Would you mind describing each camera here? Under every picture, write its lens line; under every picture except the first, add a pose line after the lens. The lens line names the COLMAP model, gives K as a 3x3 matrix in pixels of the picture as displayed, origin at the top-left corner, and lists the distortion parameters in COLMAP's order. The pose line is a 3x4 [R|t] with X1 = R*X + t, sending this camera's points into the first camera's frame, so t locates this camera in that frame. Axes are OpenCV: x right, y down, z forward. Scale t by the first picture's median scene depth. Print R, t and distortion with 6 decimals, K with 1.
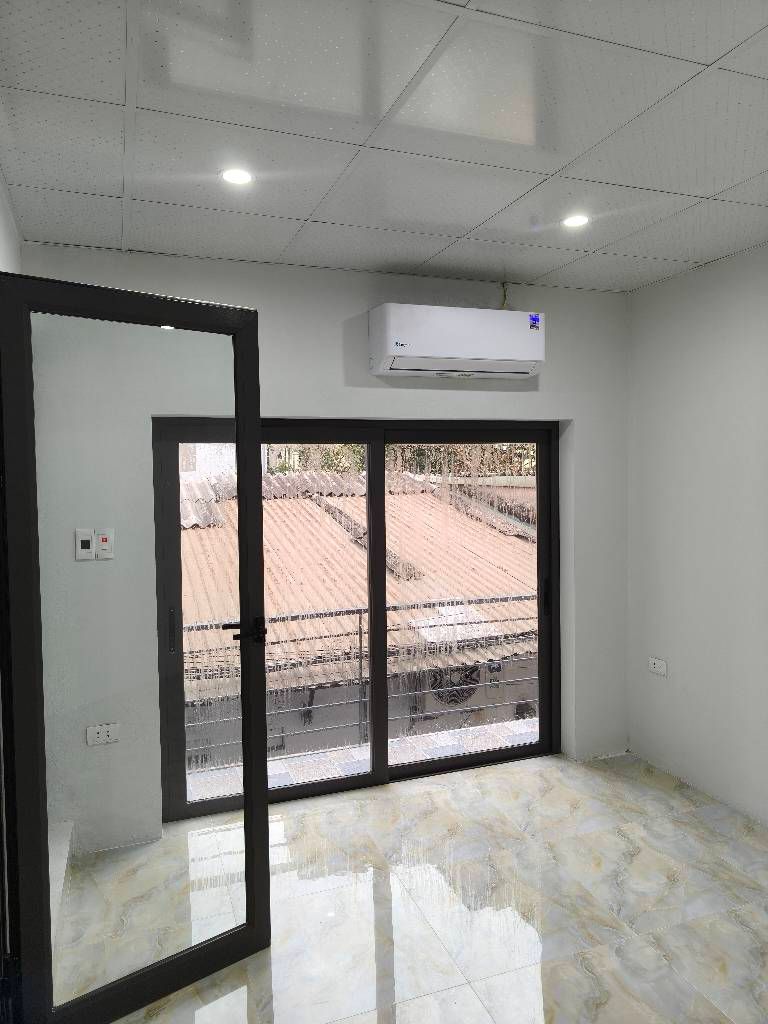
lens RADIAL K [[718.8, 0, 387.4], [0, 718.8, 501.8], [0, 0, 1]] dist [0.017661, -0.012197]
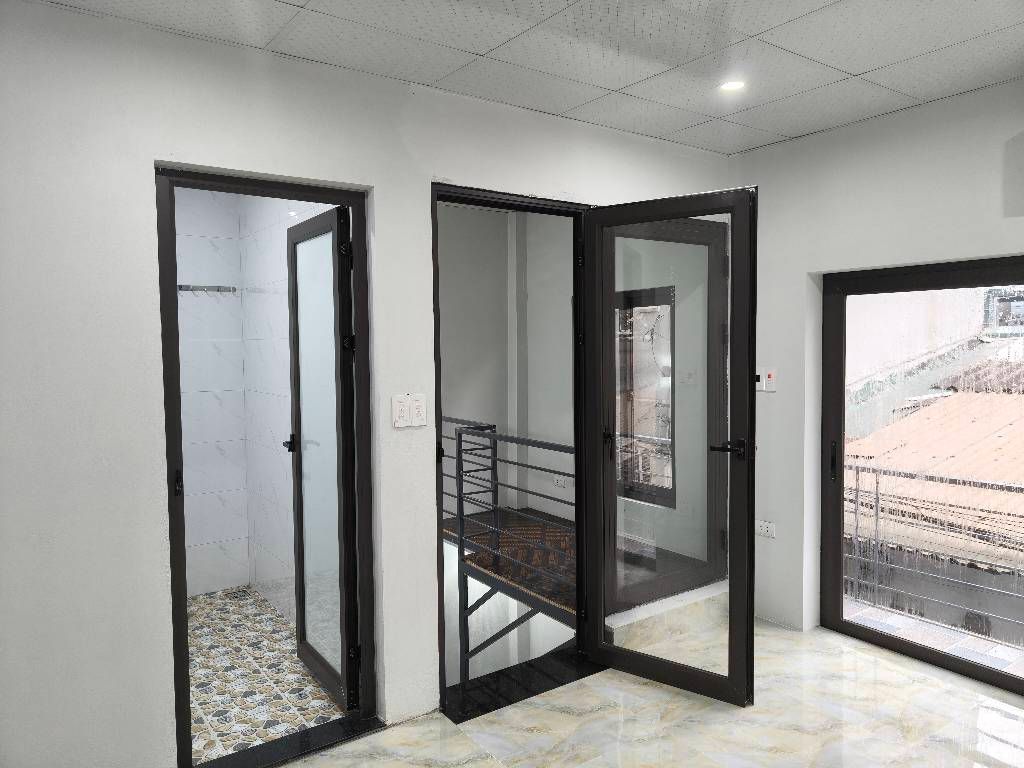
lens RADIAL K [[718.8, 0, 509.4], [0, 718.8, 384.2], [0, 0, 1]] dist [0.017661, -0.012197]
pose [[0.248231, 0.081099, -0.965300, 0.691766], [-0.020399, 0.996706, 0.078492, -0.022916], [0.968486, 0.000207, 0.249068, 0.233050]]
